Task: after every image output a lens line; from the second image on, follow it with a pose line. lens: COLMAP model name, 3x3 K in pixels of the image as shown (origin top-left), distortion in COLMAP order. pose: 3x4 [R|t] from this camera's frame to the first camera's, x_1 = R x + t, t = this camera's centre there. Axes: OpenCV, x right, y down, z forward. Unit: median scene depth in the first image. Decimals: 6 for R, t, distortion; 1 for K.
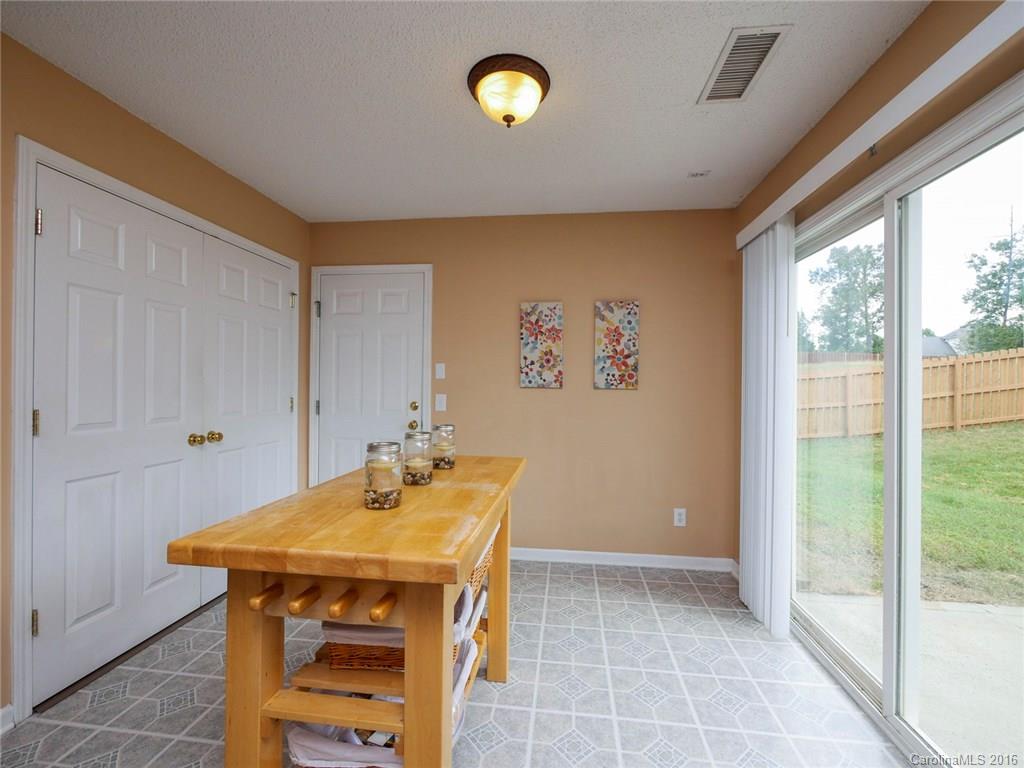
lens RADIAL K [[436.7, 0, 514.7], [0, 436.7, 389.7], [0, 0, 1]] dist [-0.003031, 0.000220]
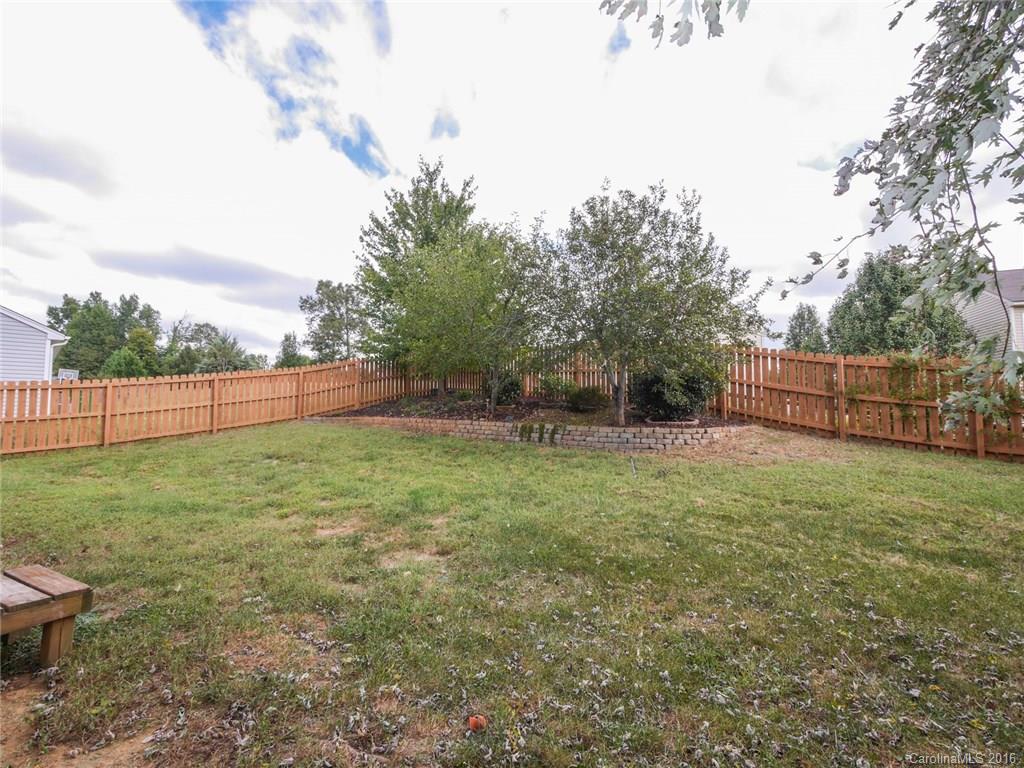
lens RADIAL K [[476.2, 0, 509.6], [0, 476.2, 377.9], [0, 0, 1]] dist [0.002430, -0.000333]
pose [[0.604435, 0.046645, 0.795288, 0.080756], [0.013612, 0.997534, -0.068852, 0.007519], [-0.796538, 0.052442, 0.602310, -0.085254]]
